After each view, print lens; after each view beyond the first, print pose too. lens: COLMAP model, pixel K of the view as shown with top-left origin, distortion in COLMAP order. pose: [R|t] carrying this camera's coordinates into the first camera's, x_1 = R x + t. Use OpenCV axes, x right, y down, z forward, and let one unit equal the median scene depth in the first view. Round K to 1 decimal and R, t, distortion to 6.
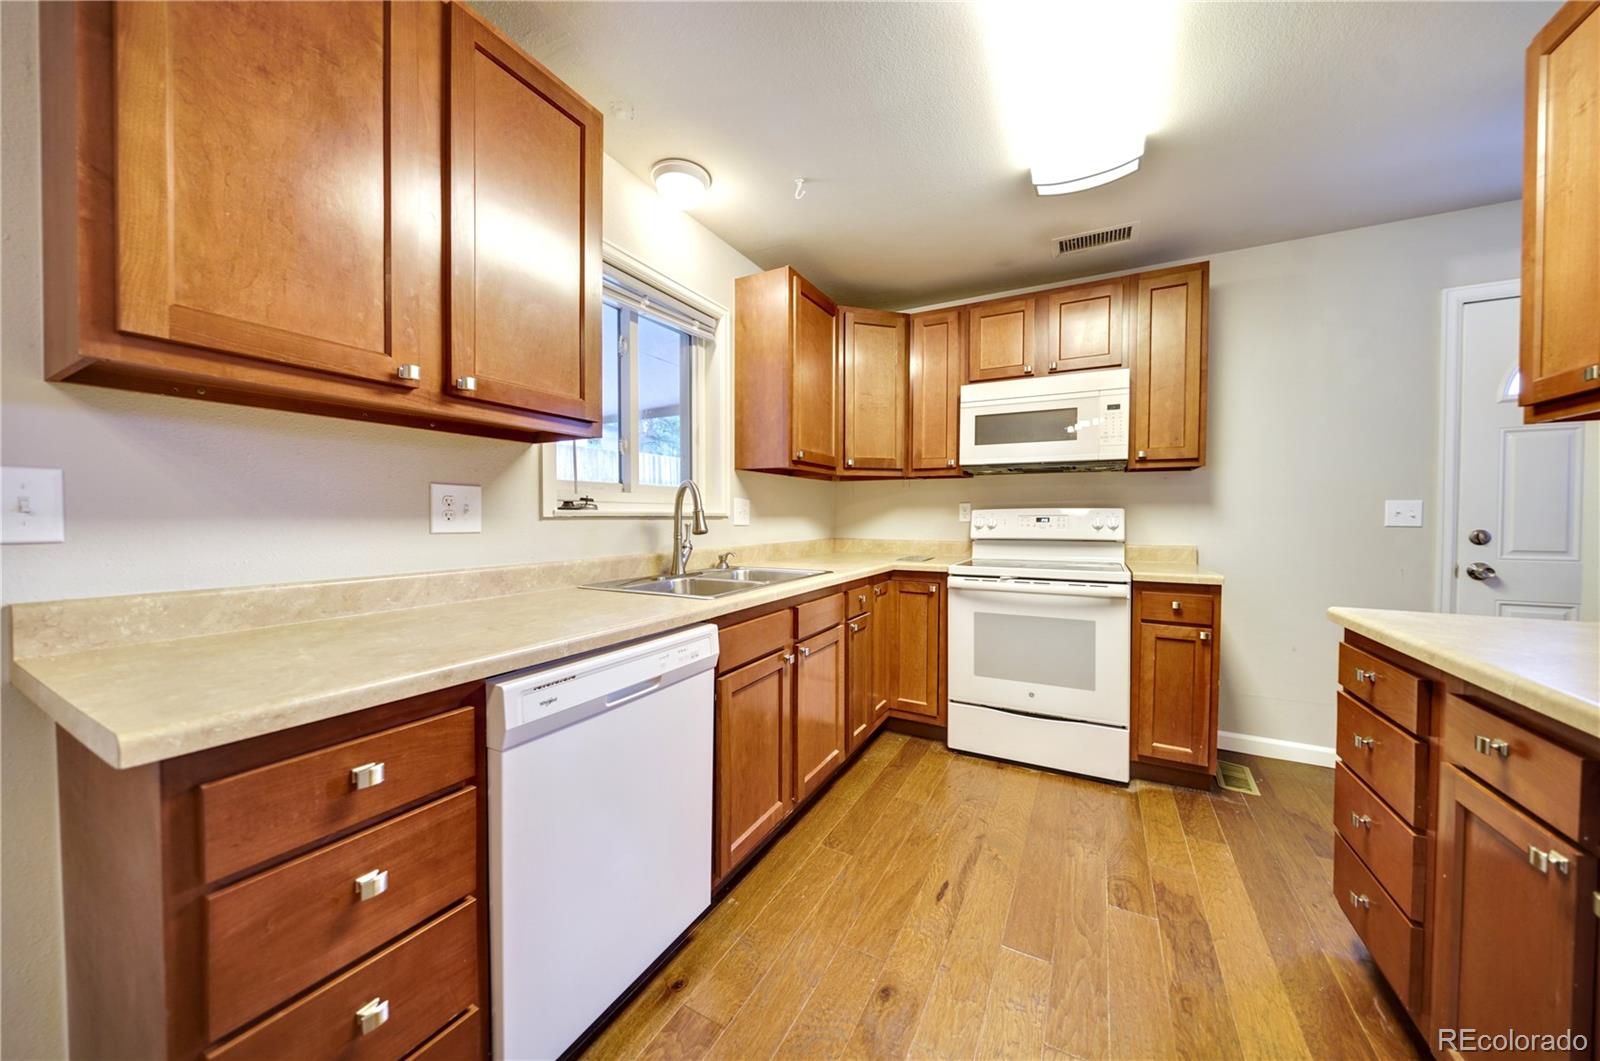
lens RADIAL K [[544.4, 0, 800.0], [0, 544.4, 530.5], [0, 0, 1]] dist [0.000114, -0.002530]
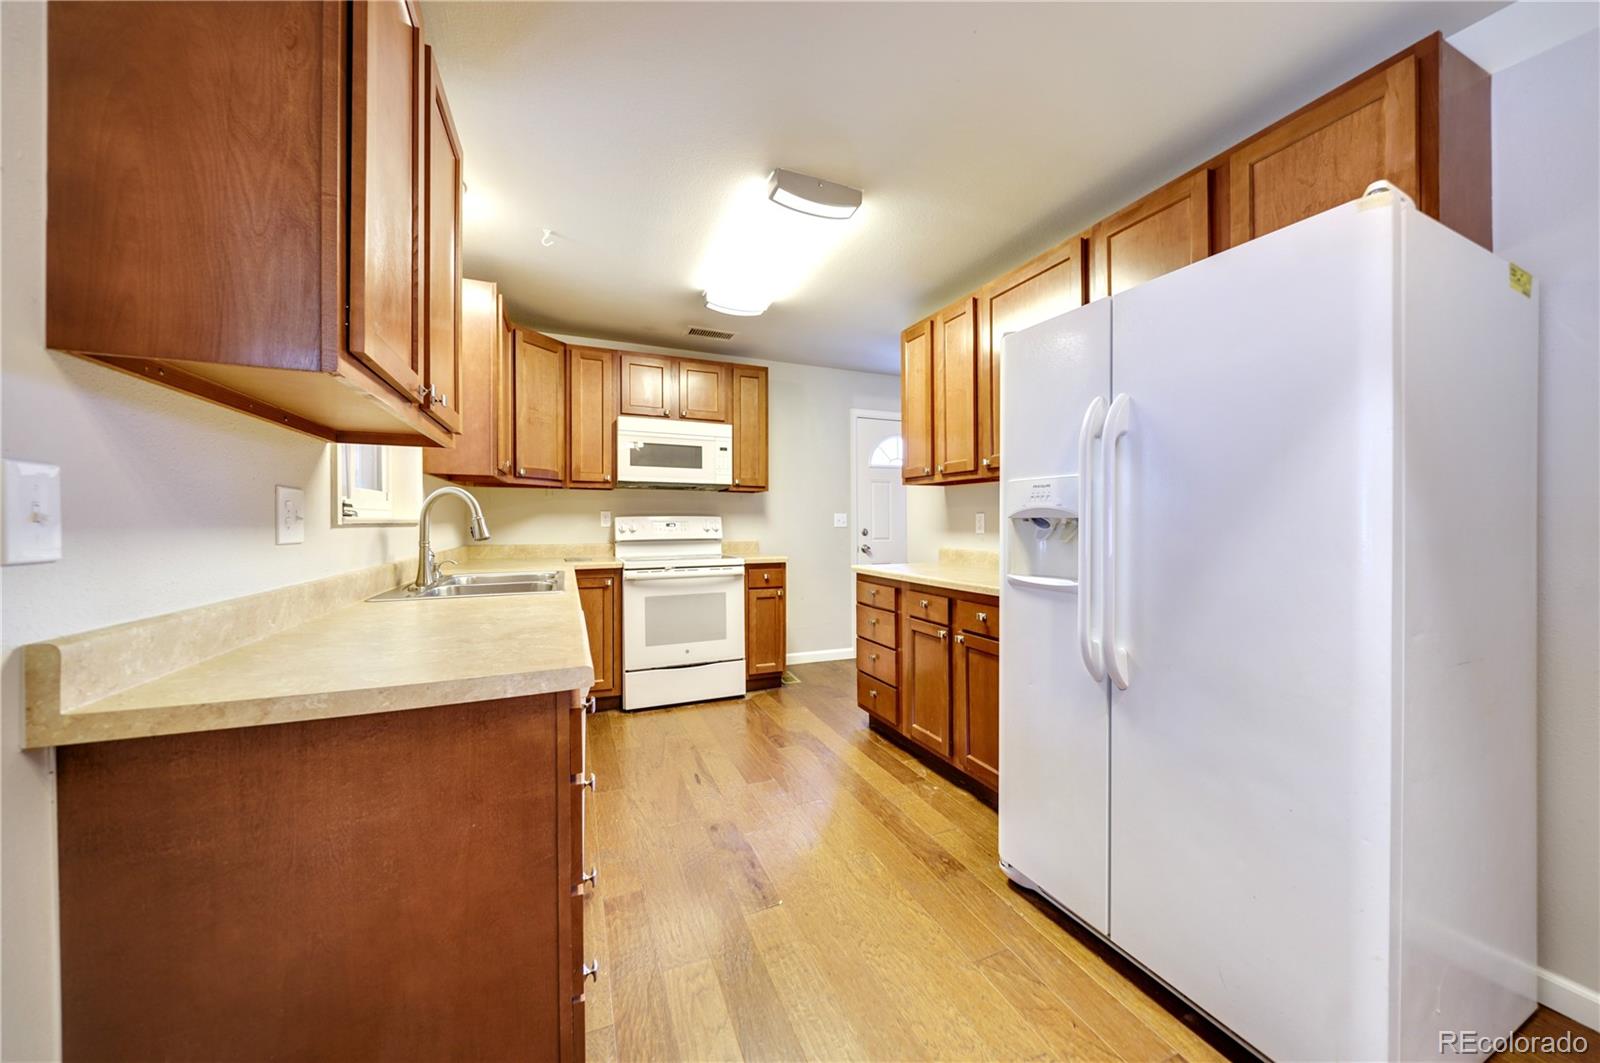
lens RADIAL K [[548.2, 0, 809.9], [0, 548.2, 519.0], [0, 0, 1]] dist [-0.001199, -0.000628]
pose [[0.616316, 0.002922, 0.787493, -0.493996], [0.020823, 0.999583, -0.020005, -0.000027], [-0.787223, 0.028727, 0.615999, -0.115200]]
